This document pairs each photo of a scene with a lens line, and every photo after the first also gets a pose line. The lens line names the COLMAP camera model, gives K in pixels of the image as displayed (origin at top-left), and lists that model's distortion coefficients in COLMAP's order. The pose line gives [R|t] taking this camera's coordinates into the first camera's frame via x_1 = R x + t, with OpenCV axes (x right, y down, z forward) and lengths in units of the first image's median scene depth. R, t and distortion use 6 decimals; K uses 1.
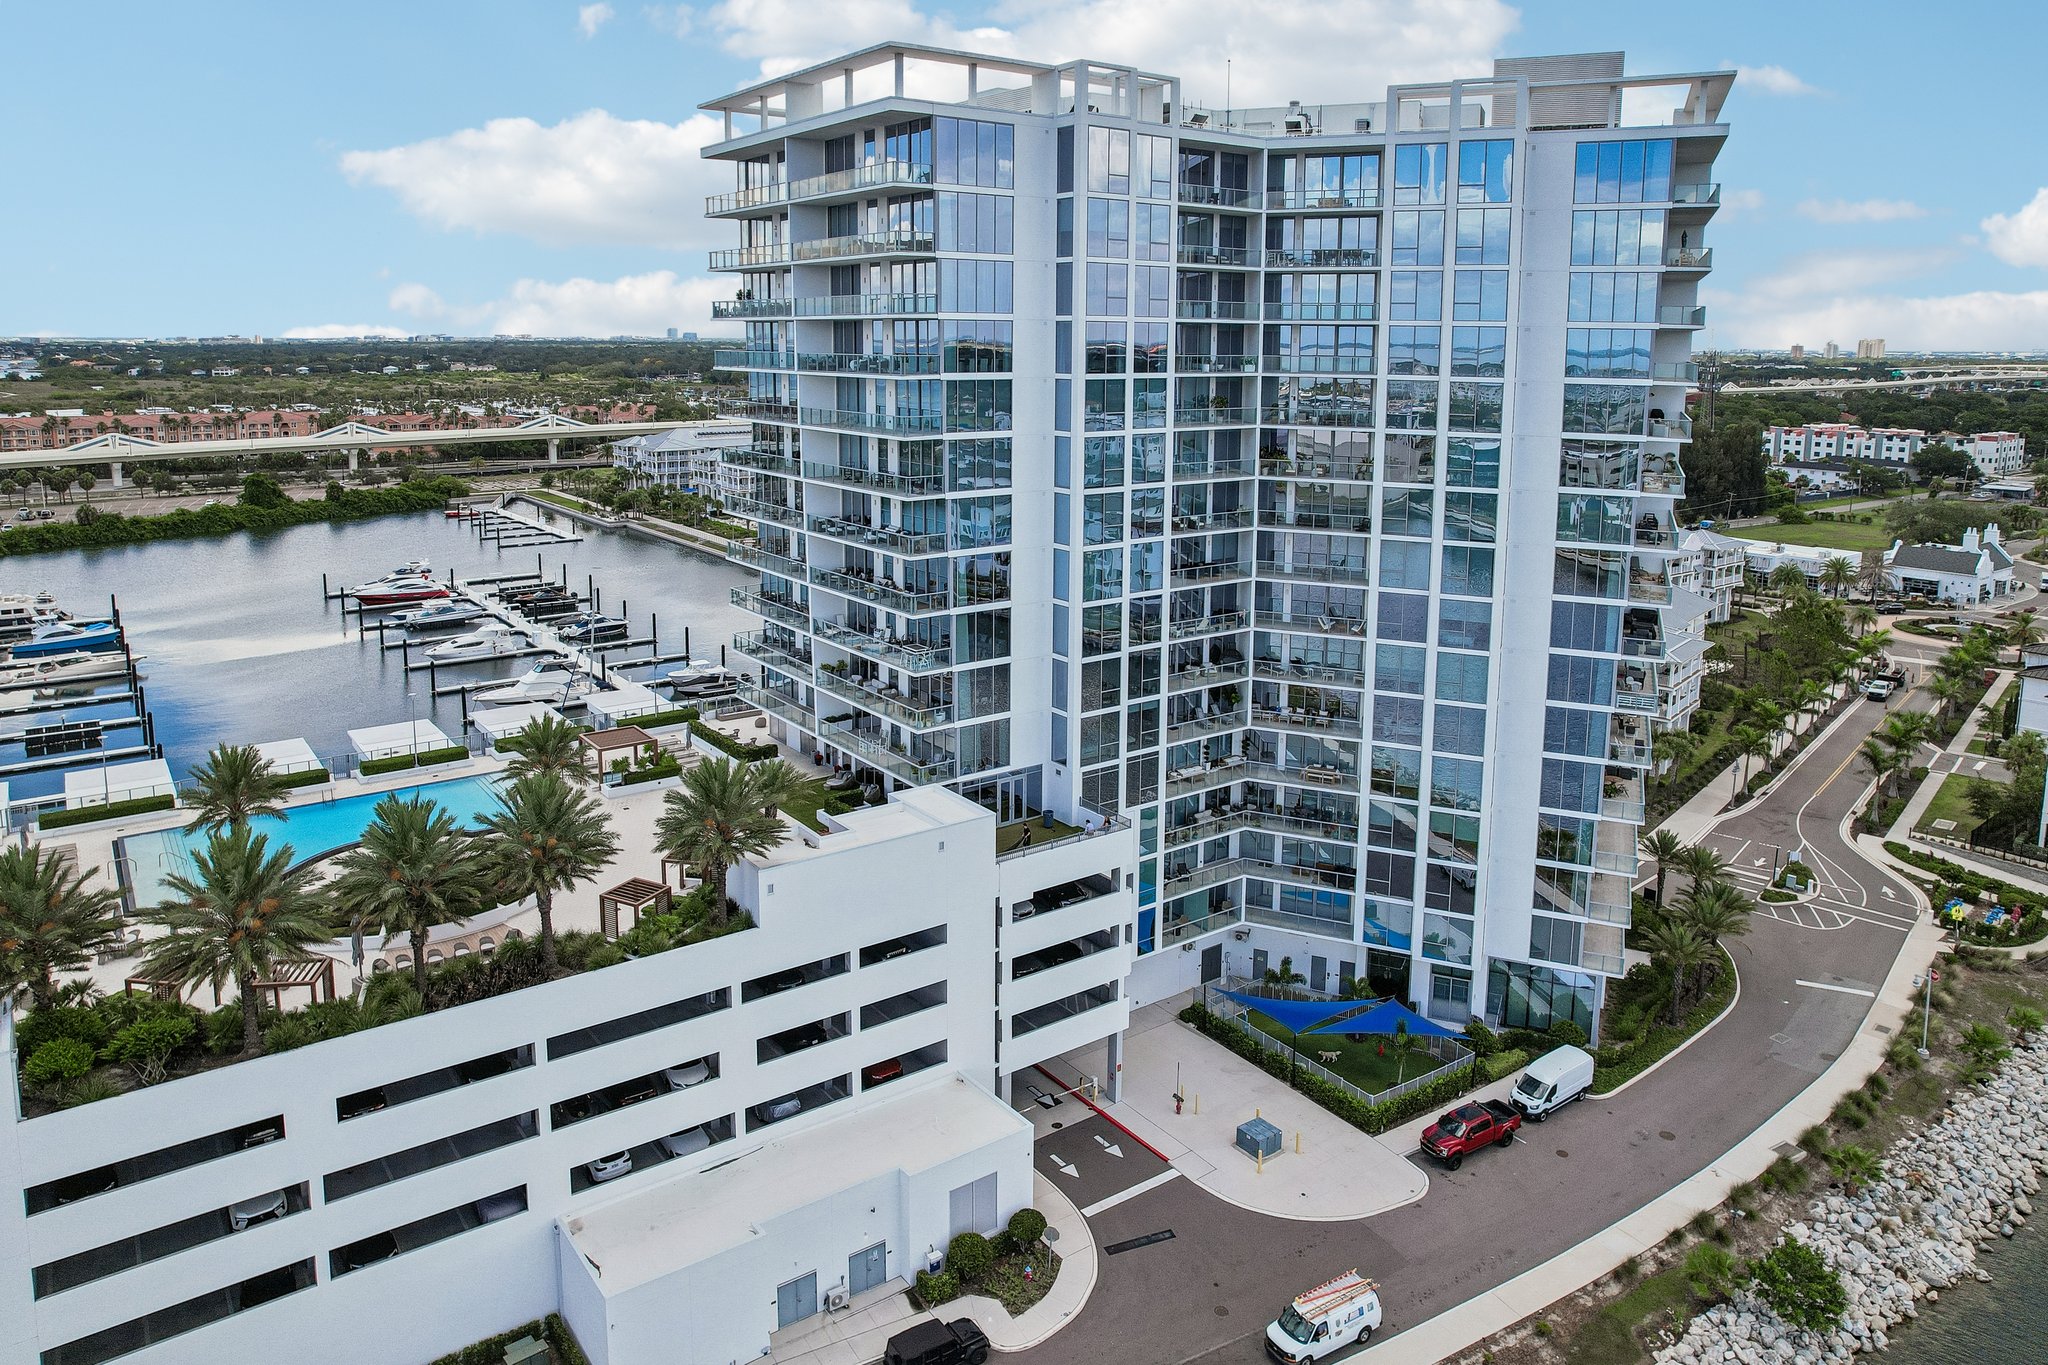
lens RADIAL K [[1360.2, 0, 1022.3], [0, 1360.2, 515.0], [0, 0, 1]] dist [-0.067443, 0.038776]
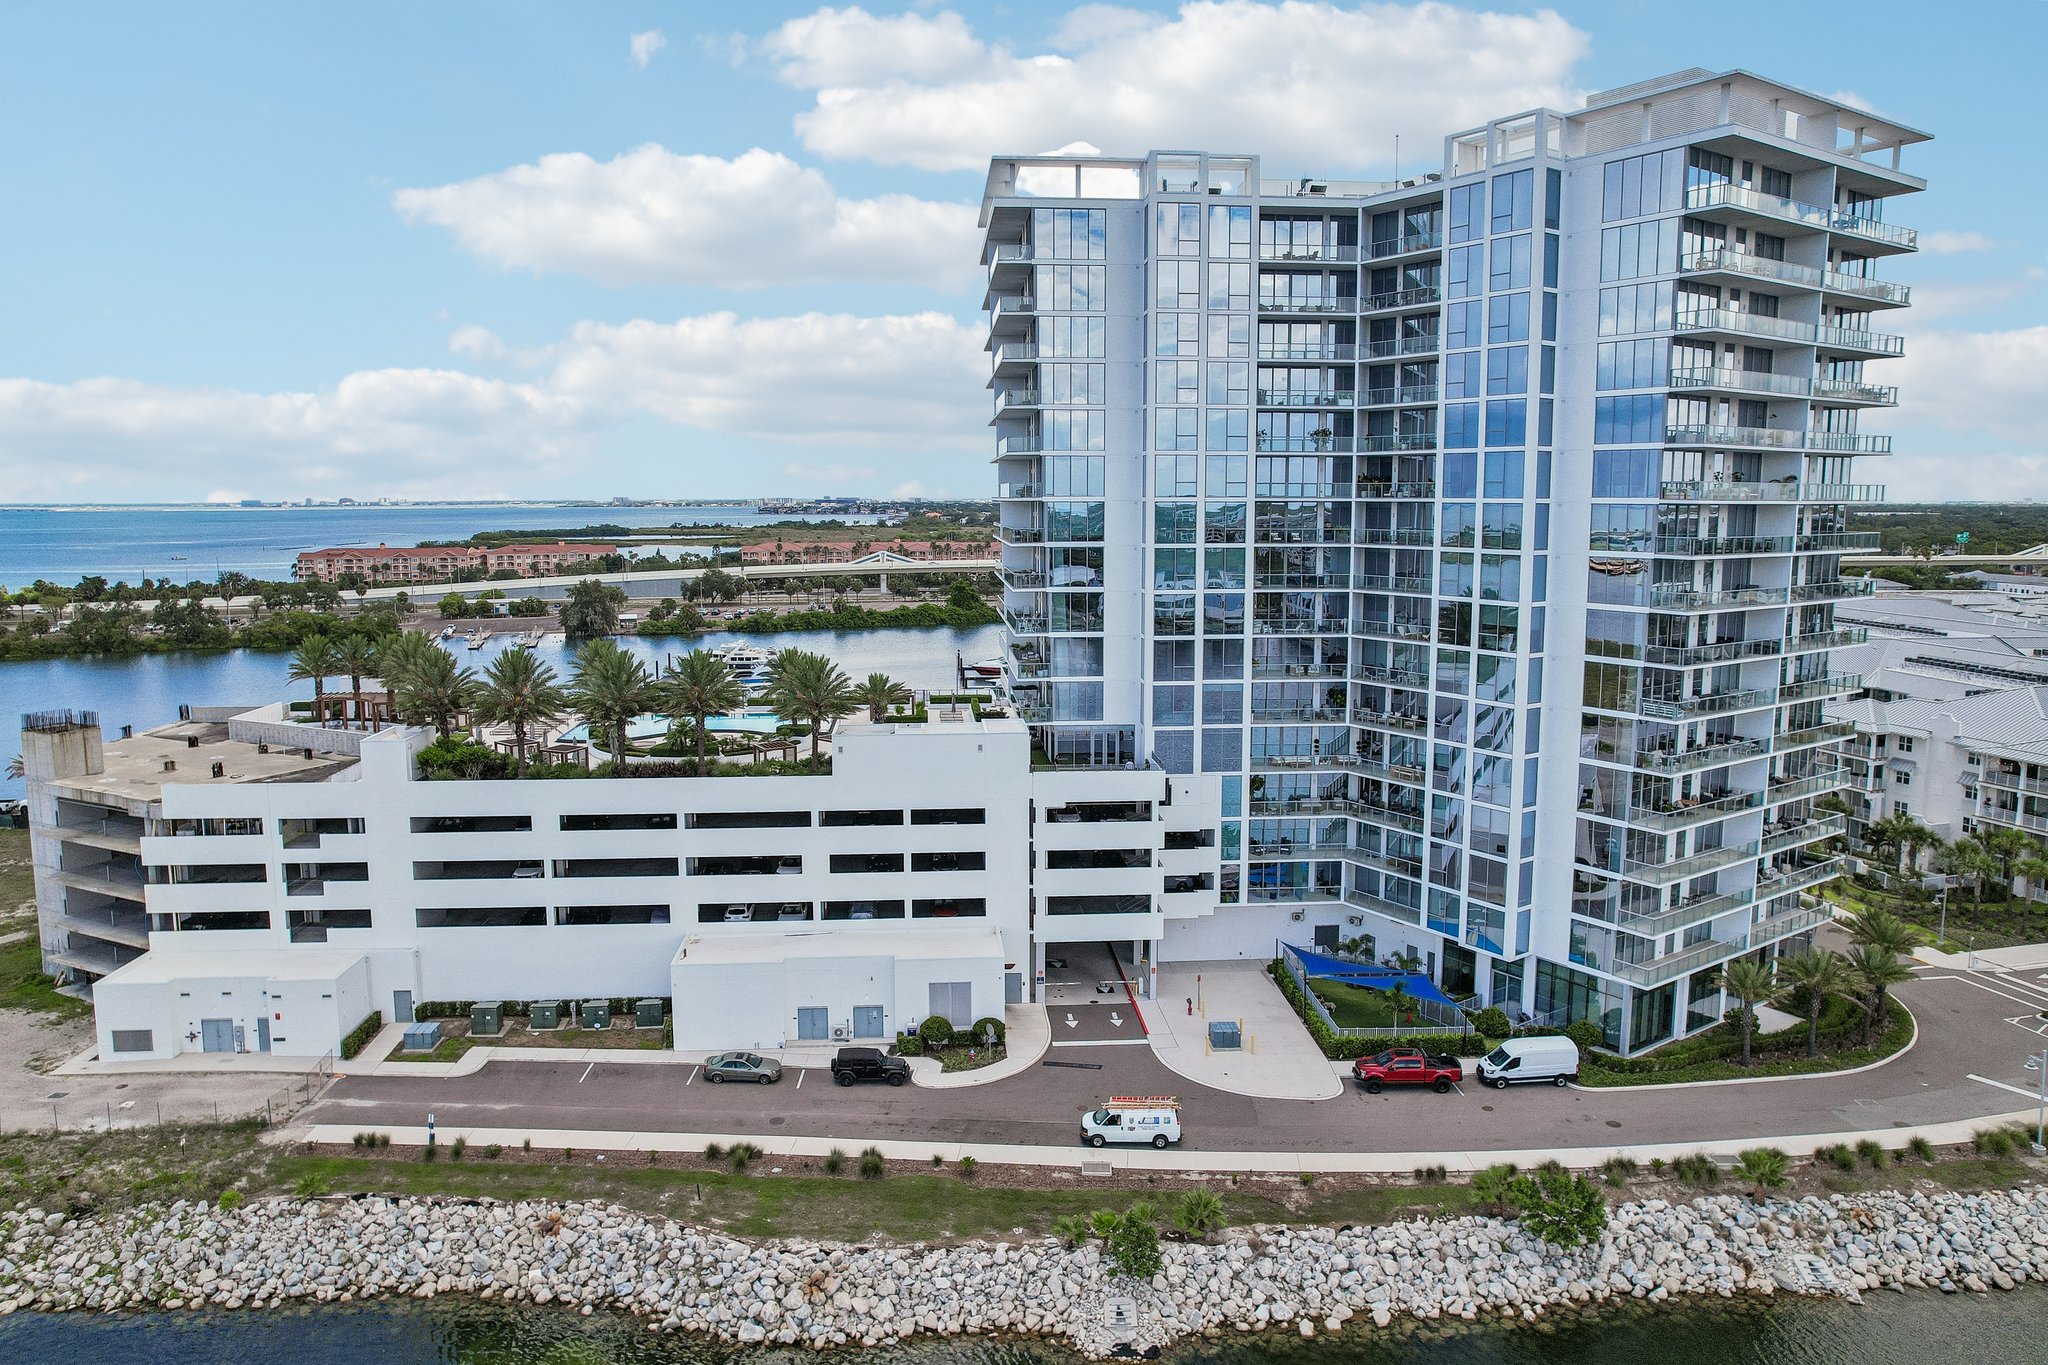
lens RADIAL K [[1361.9, 0, 1024.0], [0, 1361.9, 682.5], [0, 0, 1]] dist [-0.078721, 0.000178]
pose [[0.842721, 0.061781, -0.534794, 0.655548], [-0.059546, 0.997995, 0.021459, 0.139244], [0.535048, 0.013761, 0.844710, -0.113419]]
